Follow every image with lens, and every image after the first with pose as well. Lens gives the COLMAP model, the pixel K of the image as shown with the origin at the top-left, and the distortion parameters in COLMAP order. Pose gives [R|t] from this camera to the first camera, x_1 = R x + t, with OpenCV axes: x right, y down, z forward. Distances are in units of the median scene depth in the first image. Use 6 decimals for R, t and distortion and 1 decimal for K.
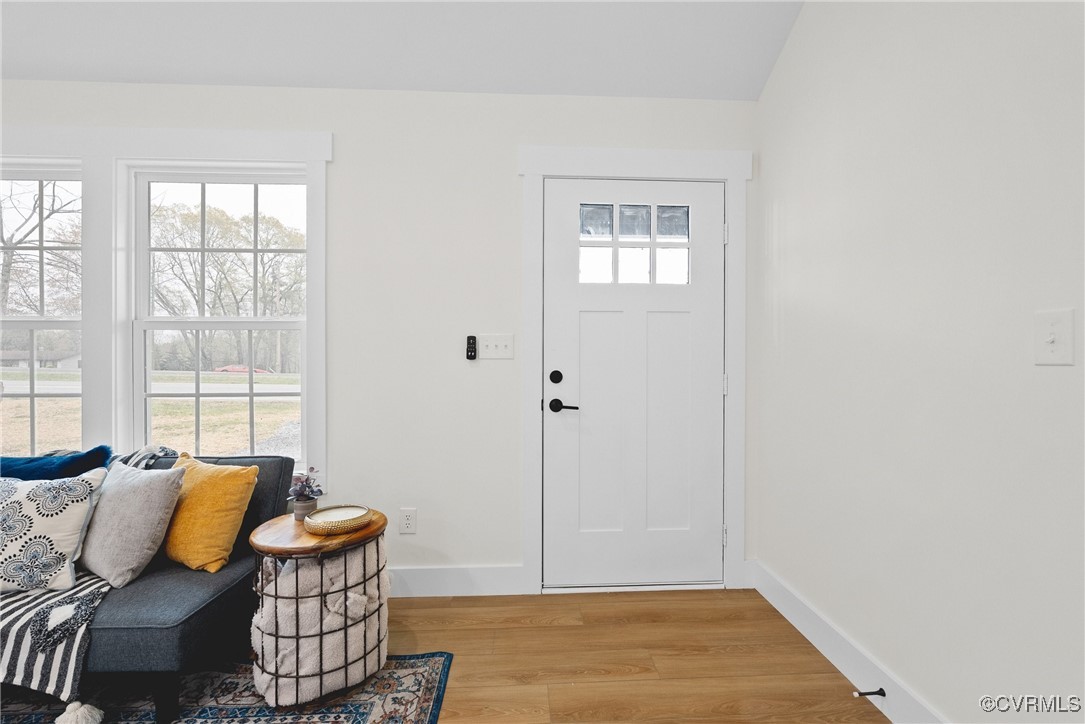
lens RADIAL K [[487.8, 0, 537.3], [0, 487.8, 358.9], [0, 0, 1]] dist [-0.002658, -0.000100]
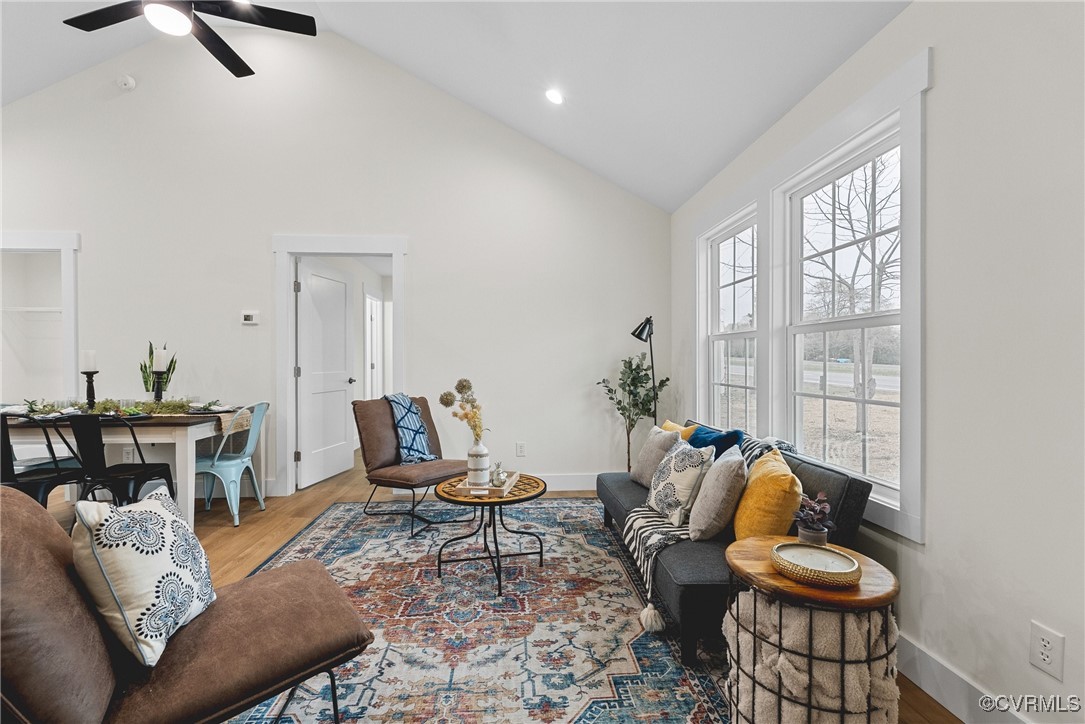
lens RADIAL K [[487.8, 0, 572.3], [0, 487.8, 363.2], [0, 0, 1]] dist [-0.002658, -0.000100]
pose [[0.048632, 0.010216, -0.998765, 0.376436], [-0.004063, 0.999941, 0.010030, -0.004133], [0.998808, 0.003571, 0.048671, 0.597868]]
